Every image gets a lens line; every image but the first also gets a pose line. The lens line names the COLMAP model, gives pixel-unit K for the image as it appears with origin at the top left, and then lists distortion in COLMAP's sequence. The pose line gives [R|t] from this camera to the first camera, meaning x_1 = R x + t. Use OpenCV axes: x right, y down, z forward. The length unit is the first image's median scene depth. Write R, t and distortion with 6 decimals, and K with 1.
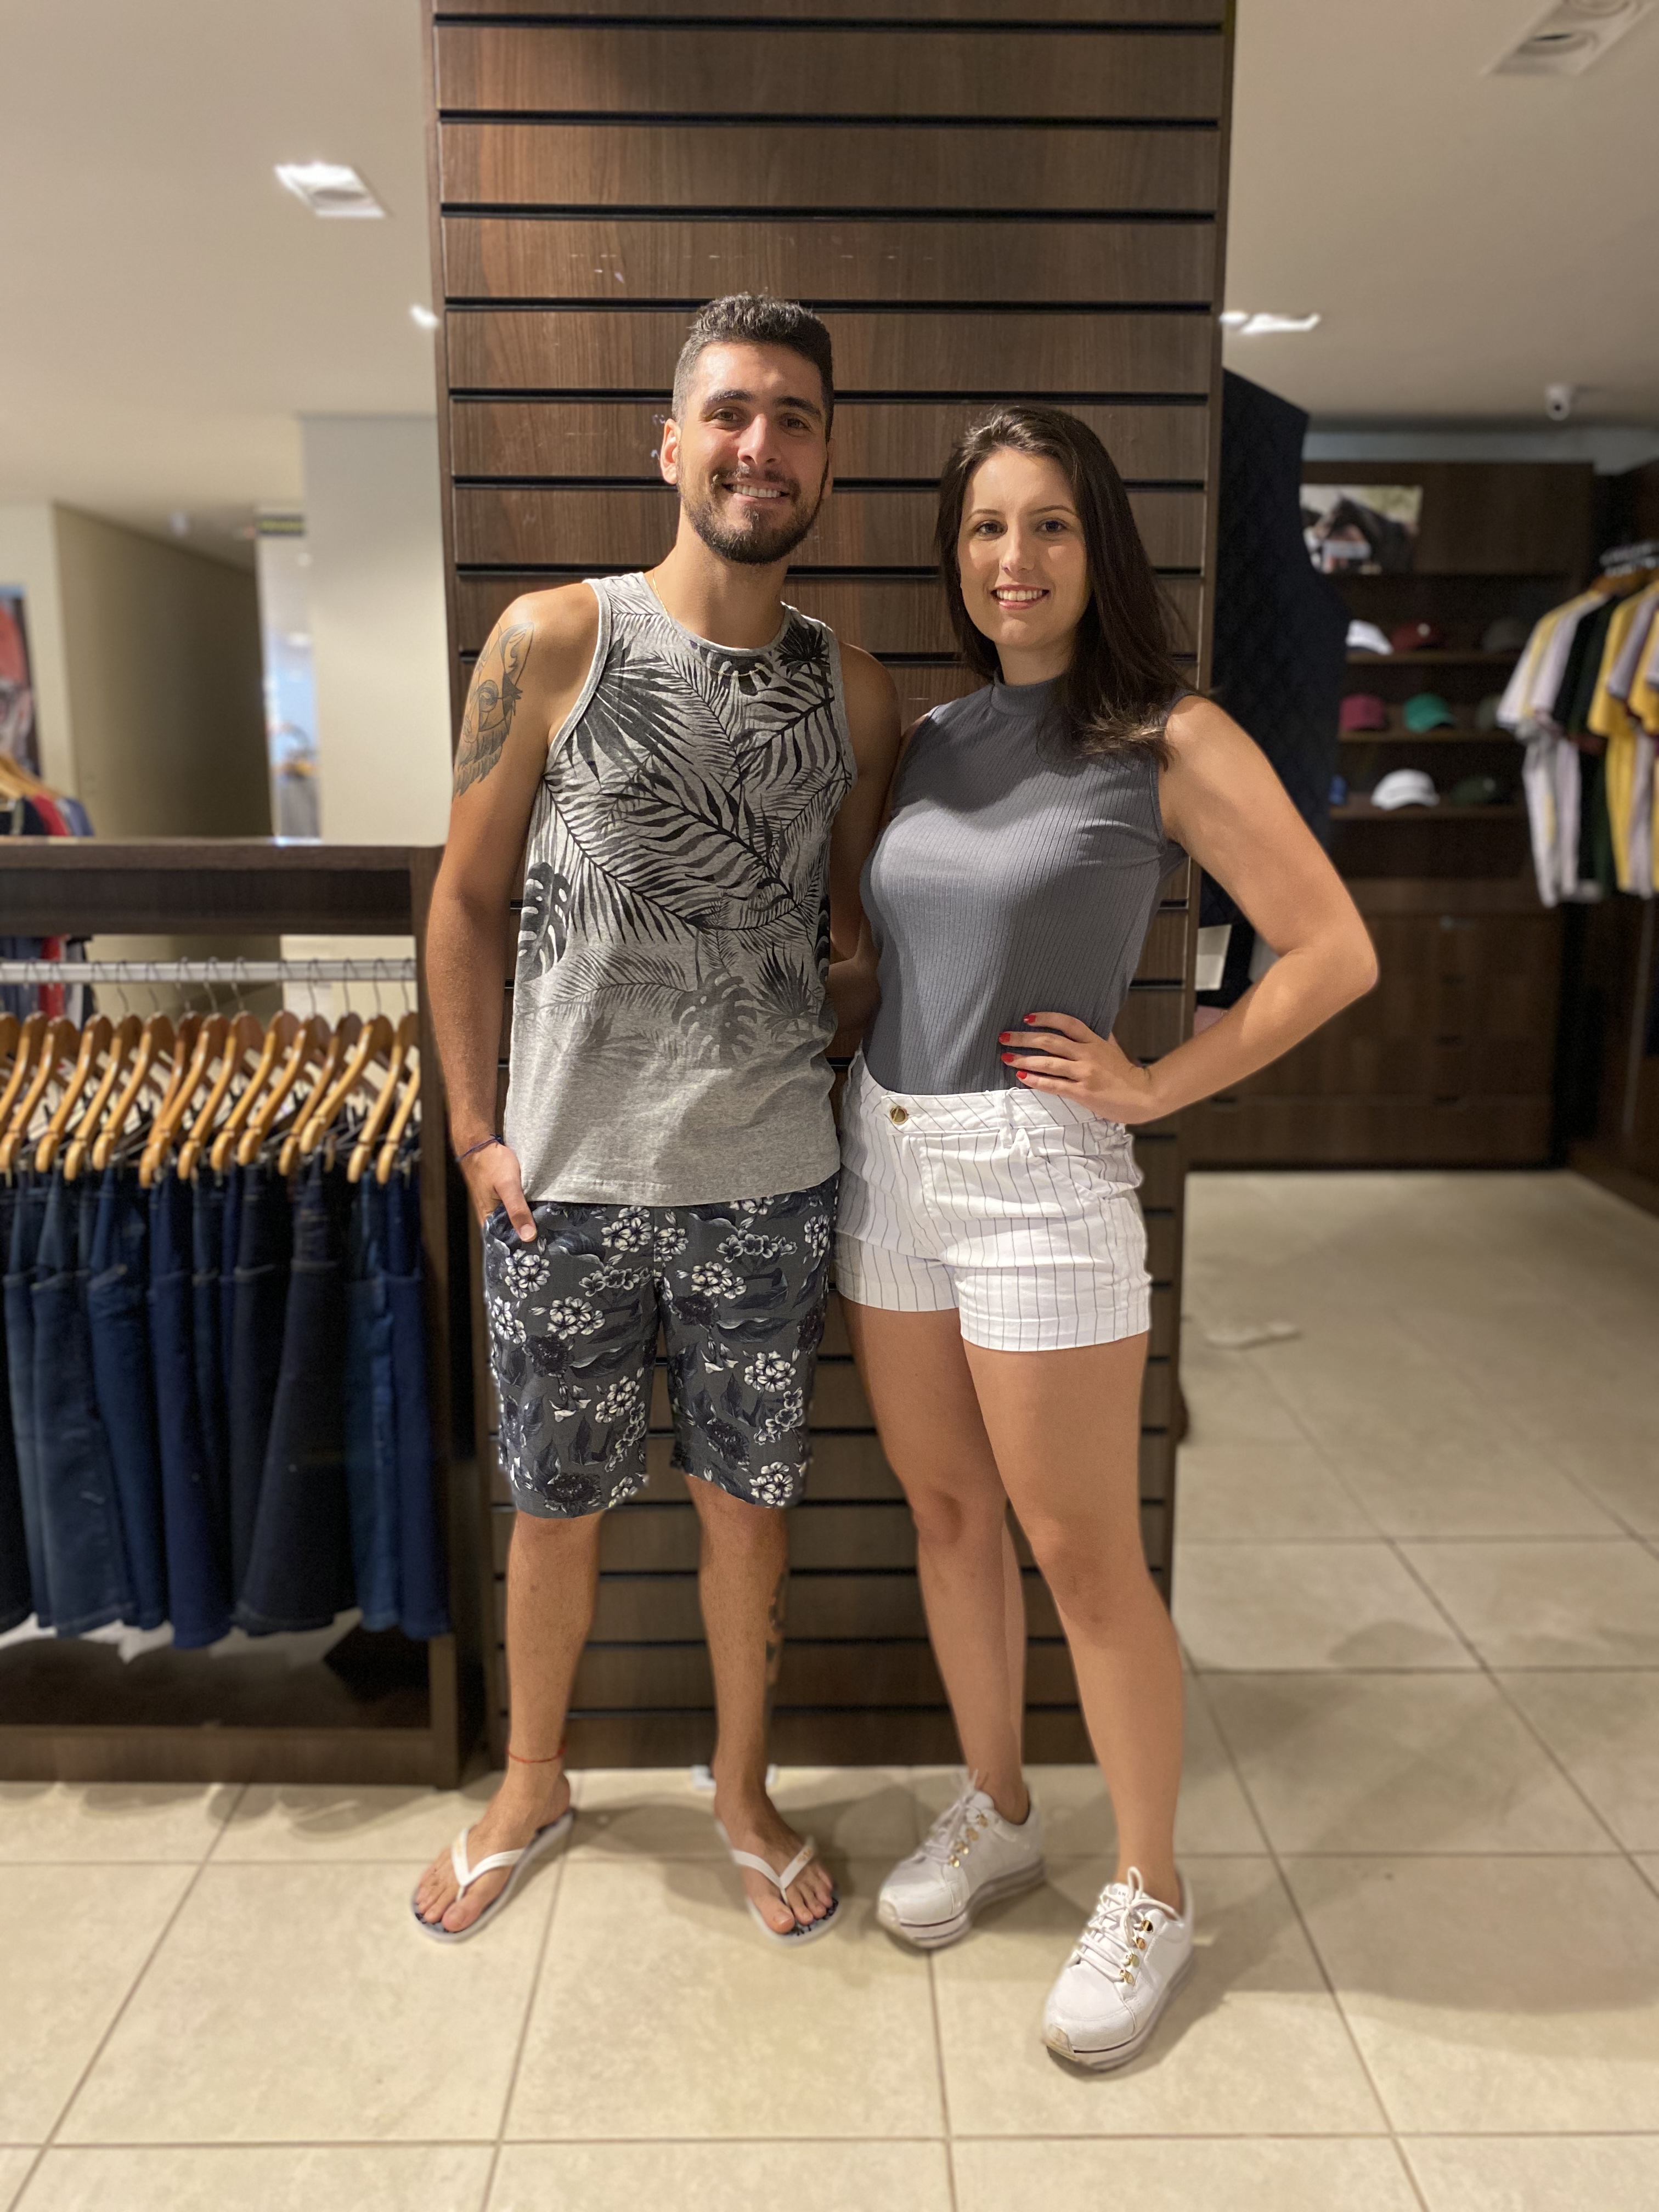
lens RADIAL K [[1679.6, 0, 830.3], [0, 1679.6, 1101.4], [0, 0, 1]] dist [-0.002562, 0.006039]
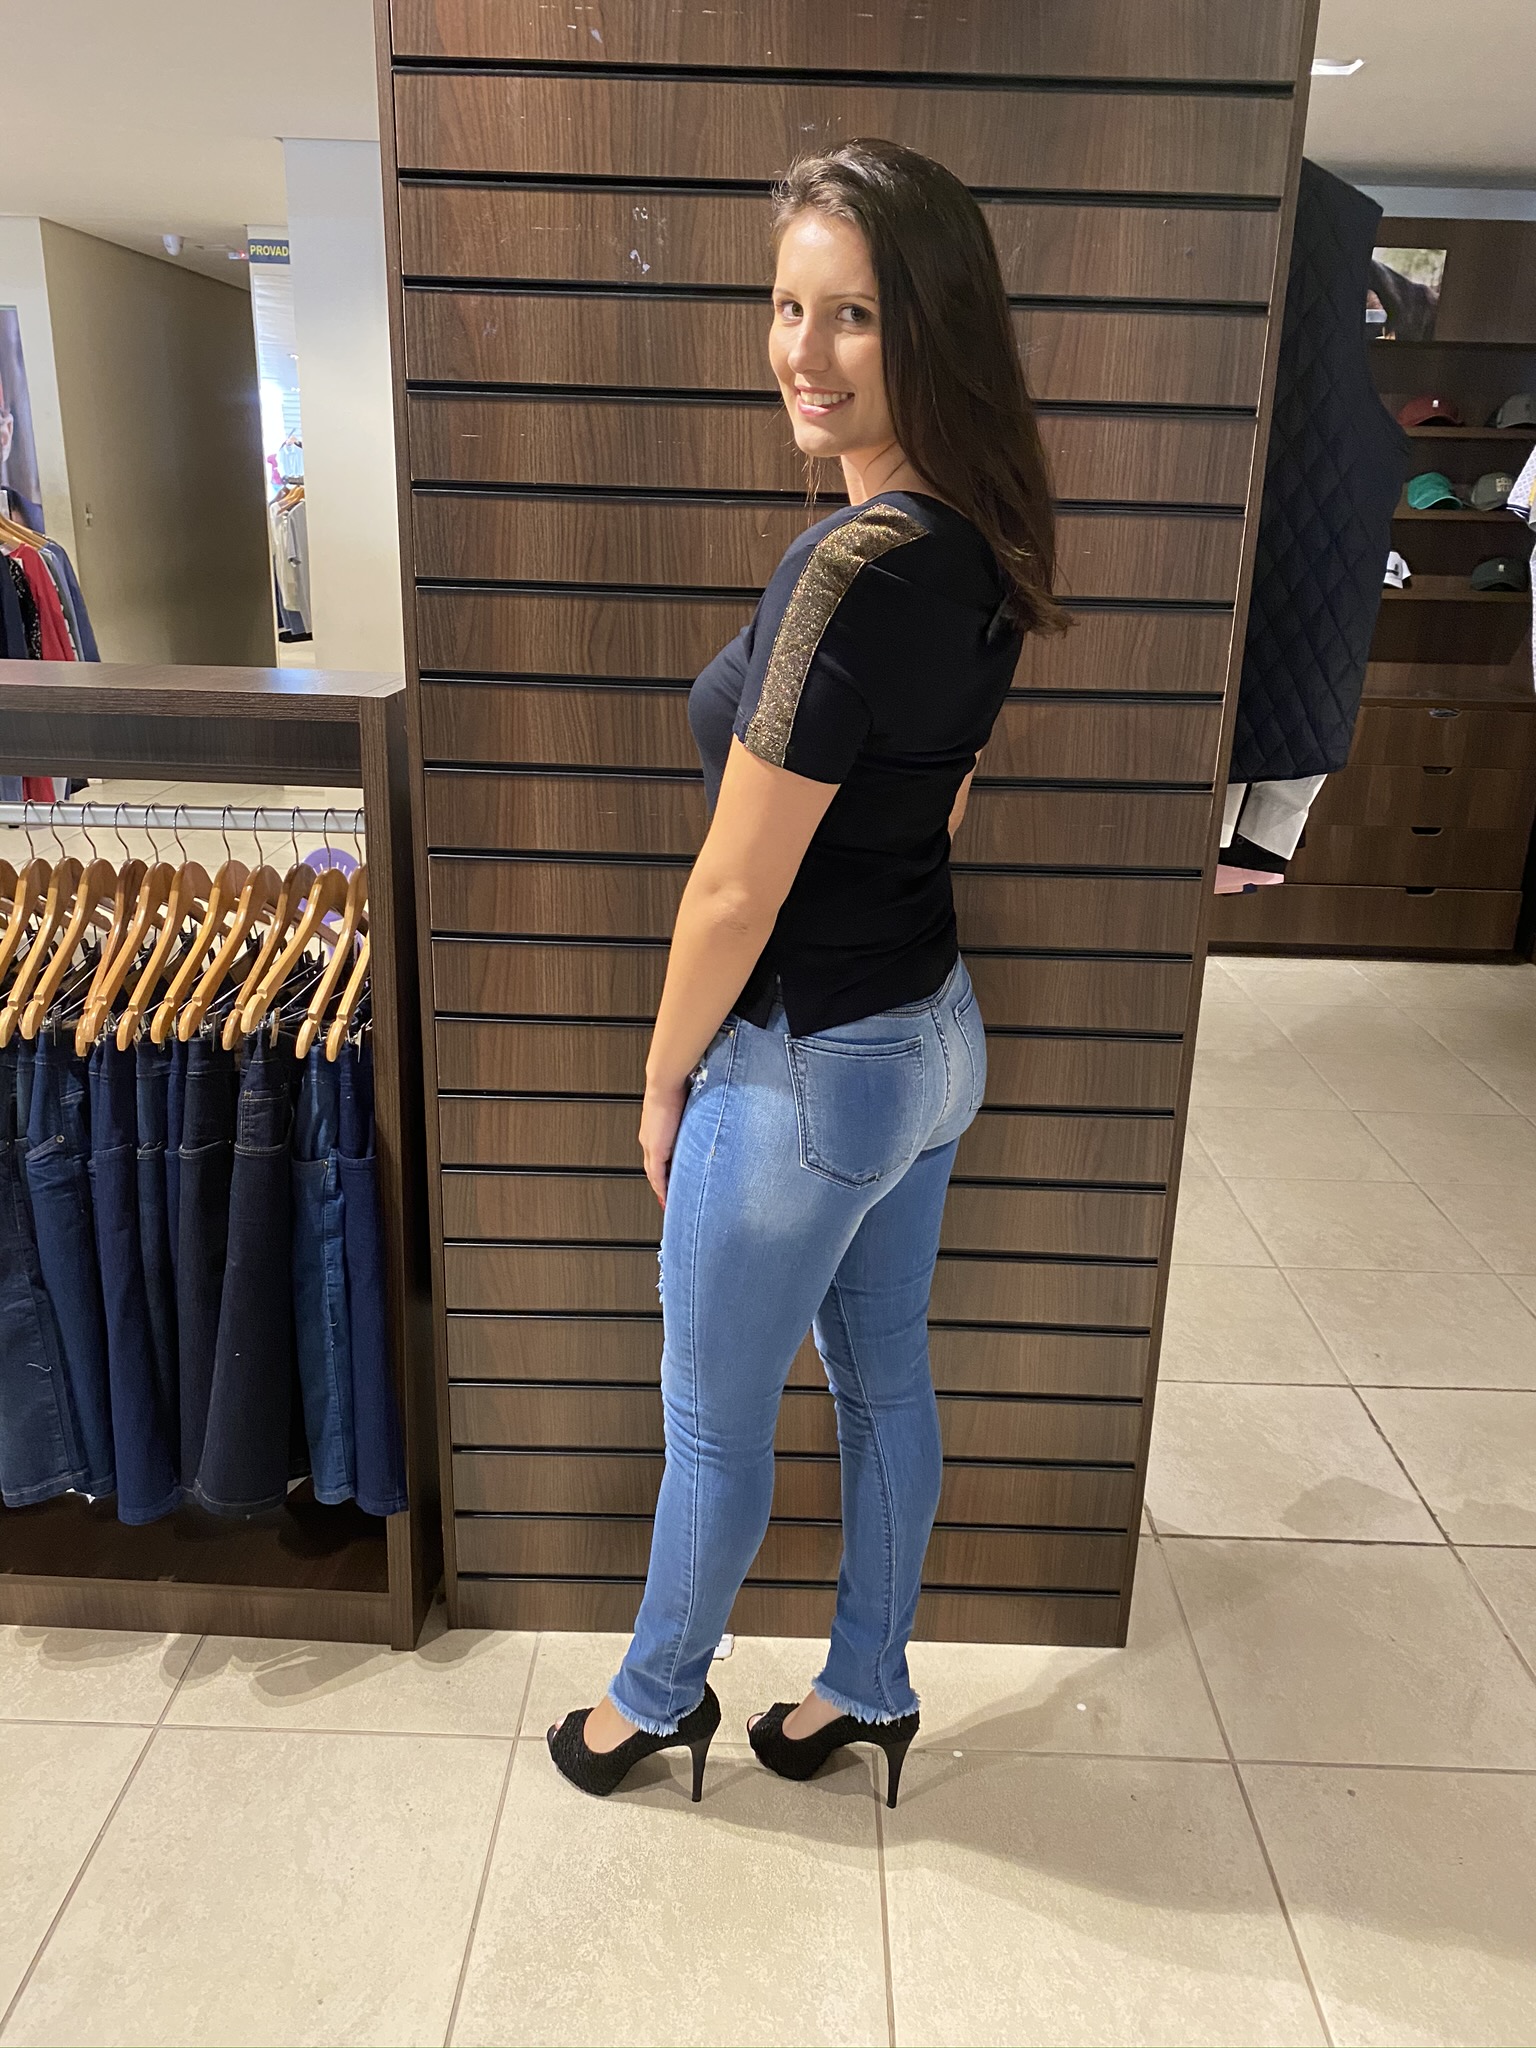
lens RADIAL K [[1557.5, 0, 775.8], [0, 1557.5, 1017.8], [0, 0, 1]] dist [0.005273, -0.002756]
pose [[0.999294, 0.033926, -0.016139, -0.005372], [-0.031526, 0.990888, 0.130950, -0.103852], [0.020435, -0.130348, 0.991258, 0.153692]]
